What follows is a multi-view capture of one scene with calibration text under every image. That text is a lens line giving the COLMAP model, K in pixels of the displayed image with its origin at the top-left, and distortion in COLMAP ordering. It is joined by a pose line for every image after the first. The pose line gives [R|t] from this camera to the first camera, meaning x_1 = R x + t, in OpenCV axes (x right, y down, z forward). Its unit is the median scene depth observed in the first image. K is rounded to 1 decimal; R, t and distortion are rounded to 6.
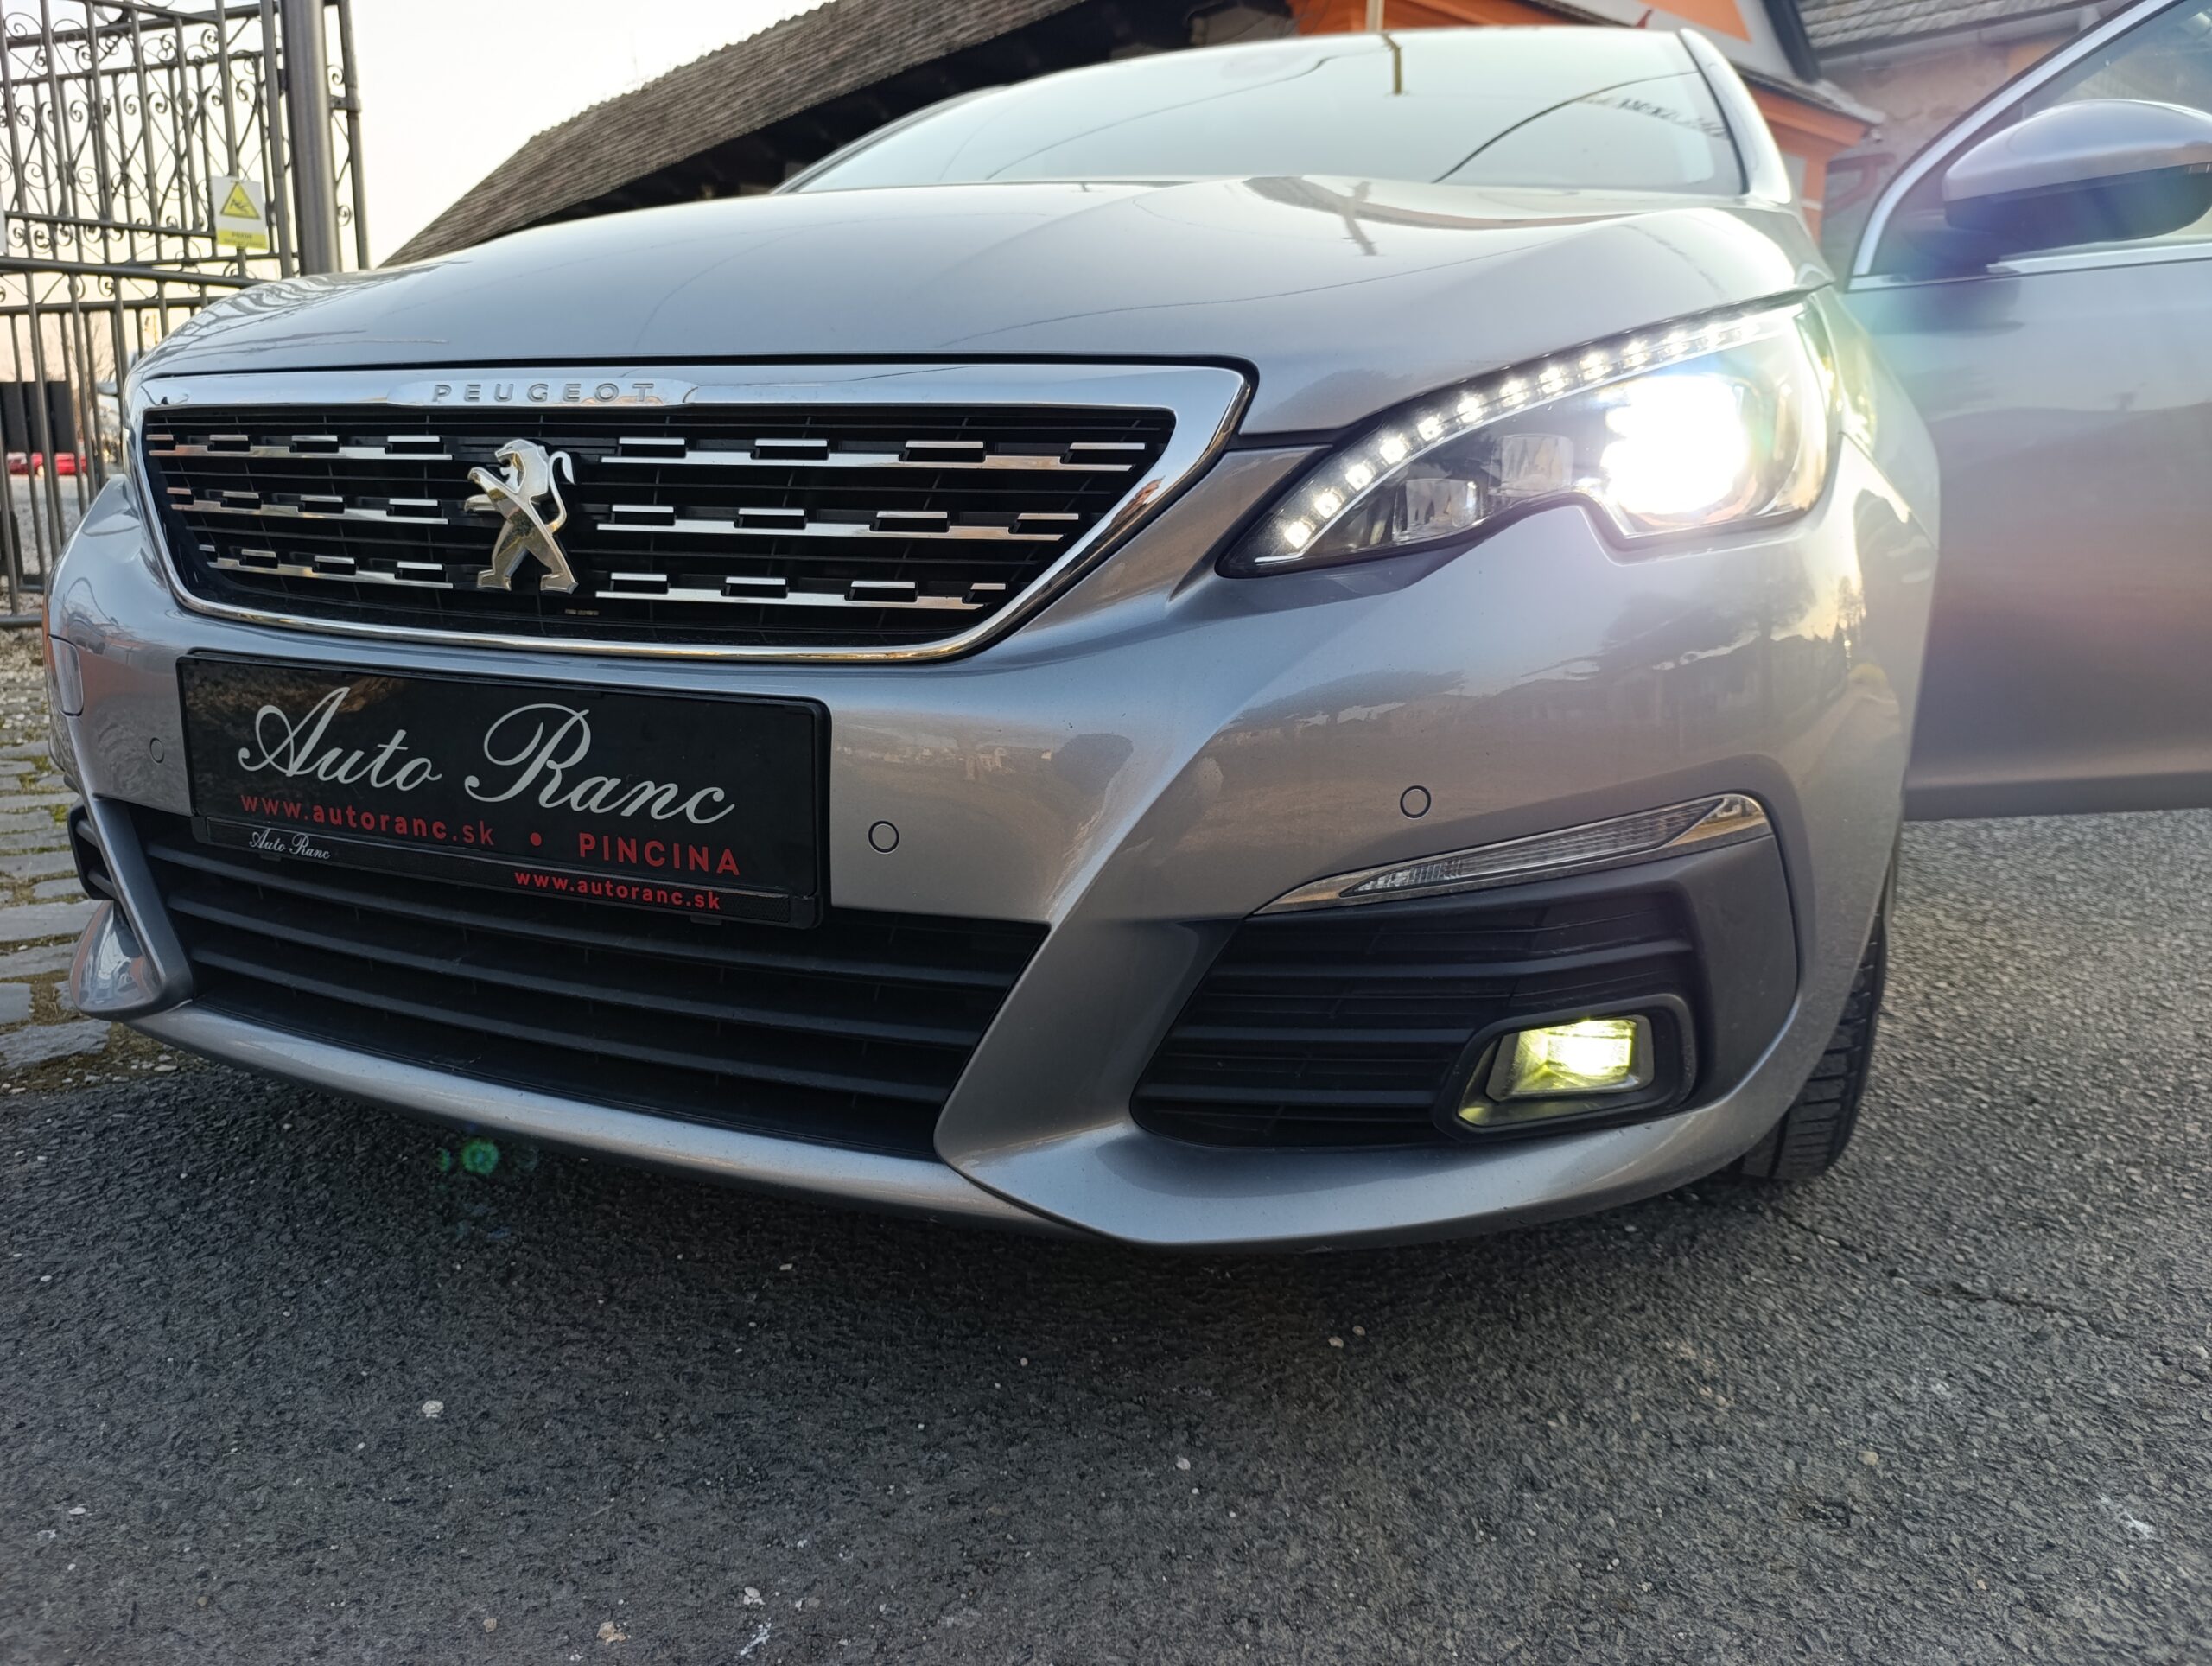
lens RADIAL K [[1547.5, 0, 1100.1], [0, 1547.5, 830.1], [0, 0, 1]] dist [0.006038, -0.013185]
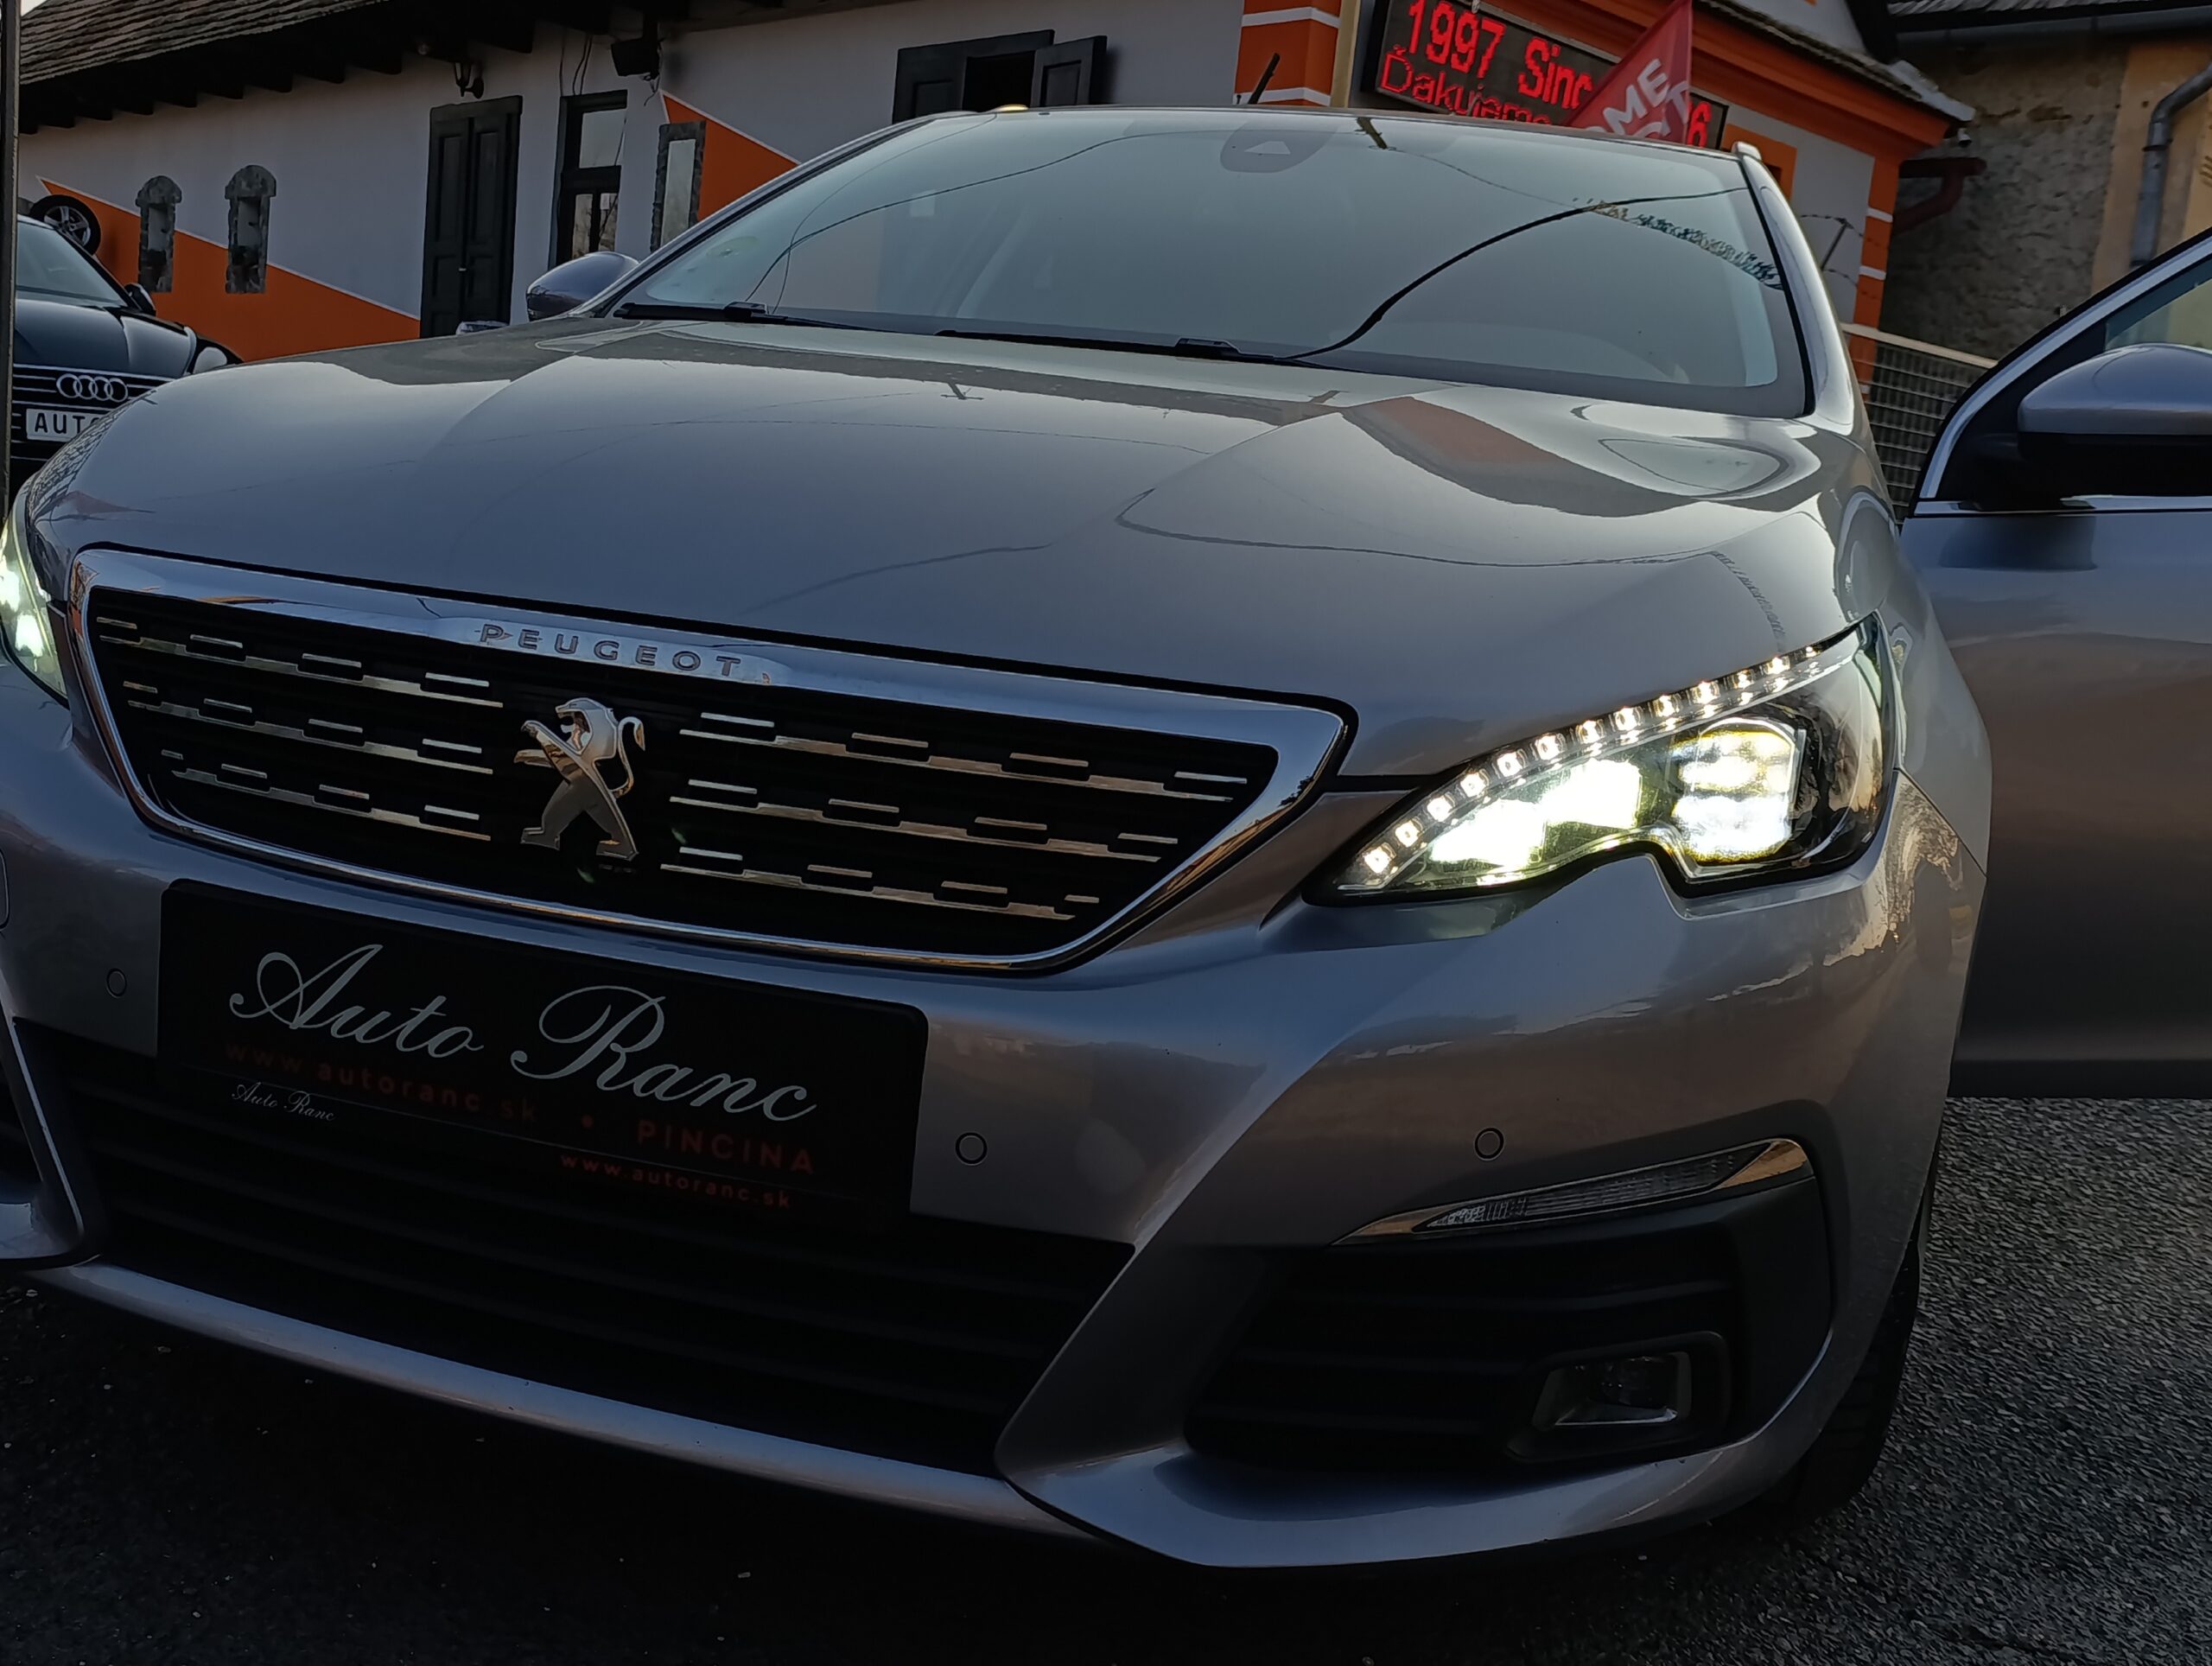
lens RADIAL K [[2236.4, 0, 1104.7], [0, 2236.4, 833.2], [0, 0, 1]] dist [0.054147, -0.100170]
pose [[0.991512, 0.065347, 0.112397, -0.185268], [-0.060682, 0.997167, -0.044438, -0.113093], [-0.114982, 0.037241, 0.992669, -0.373847]]
